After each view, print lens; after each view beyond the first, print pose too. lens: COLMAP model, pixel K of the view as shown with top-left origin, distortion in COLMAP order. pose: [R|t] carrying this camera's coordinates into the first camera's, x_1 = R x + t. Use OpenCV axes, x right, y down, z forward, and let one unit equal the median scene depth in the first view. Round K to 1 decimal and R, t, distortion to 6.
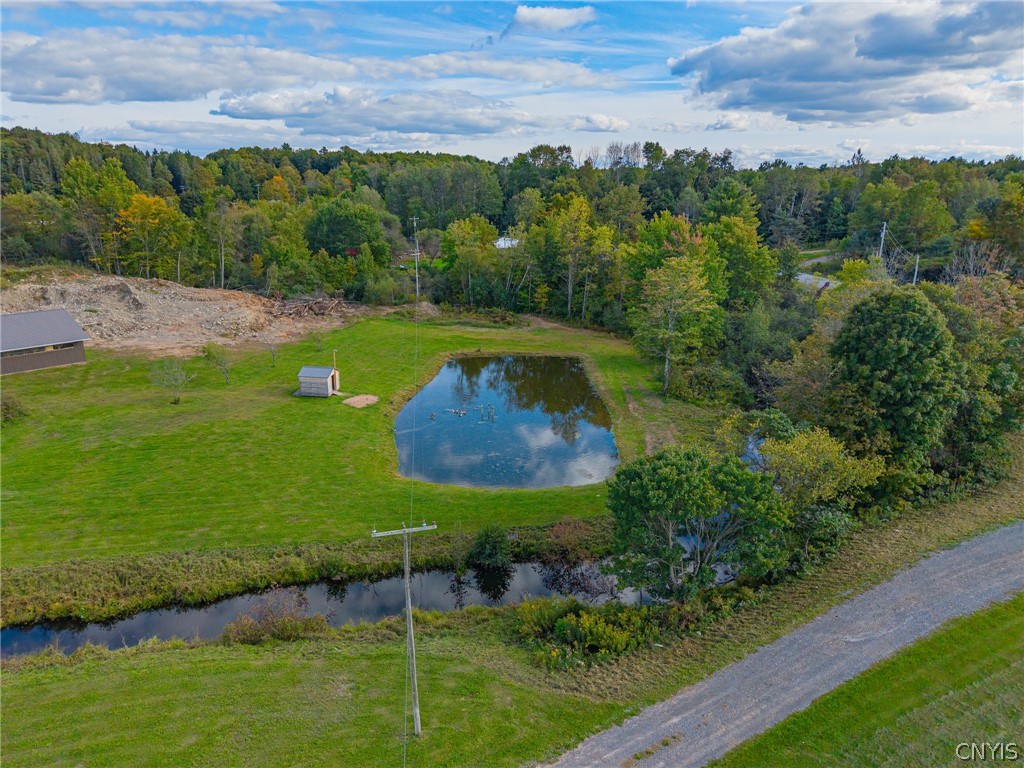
lens RADIAL K [[681.3, 0, 512.0], [0, 681.3, 384.0], [0, 0, 1]] dist [-0.018714, -0.004904]
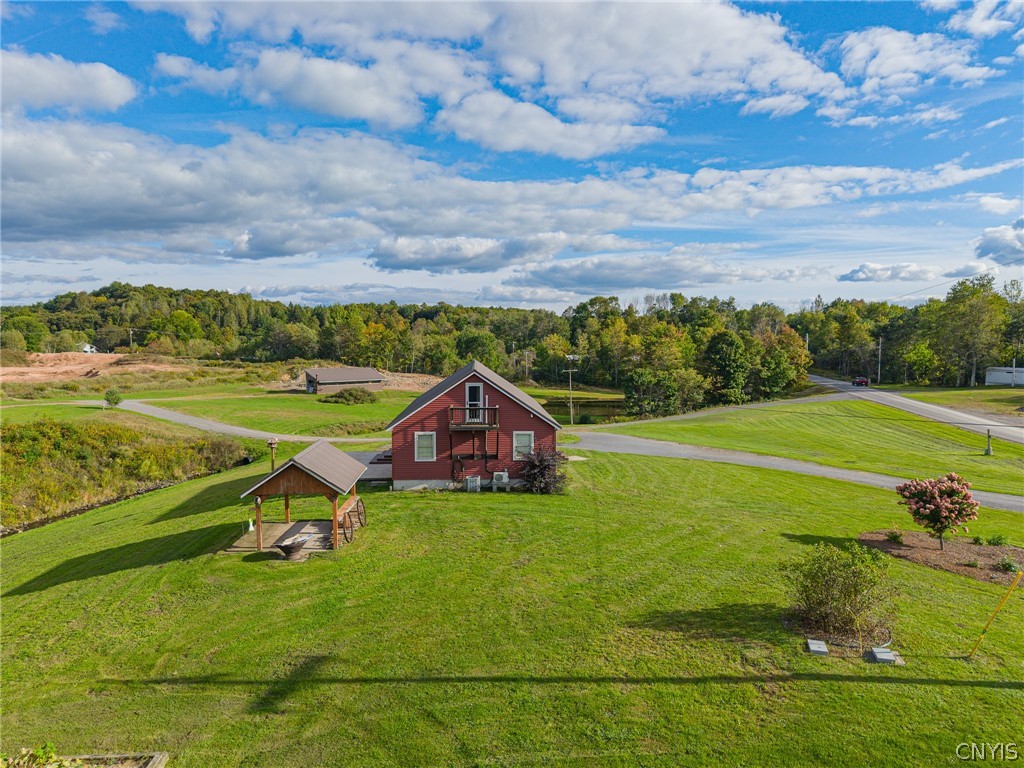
lens RADIAL K [[681.3, 0, 512.0], [0, 681.3, 384.0], [0, 0, 1]] dist [-0.018714, -0.004904]
pose [[0.996749, -0.005552, -0.080377, -0.020150], [-0.012180, 0.975772, -0.218451, 0.139283], [0.079643, 0.218720, 0.972532, -0.353783]]
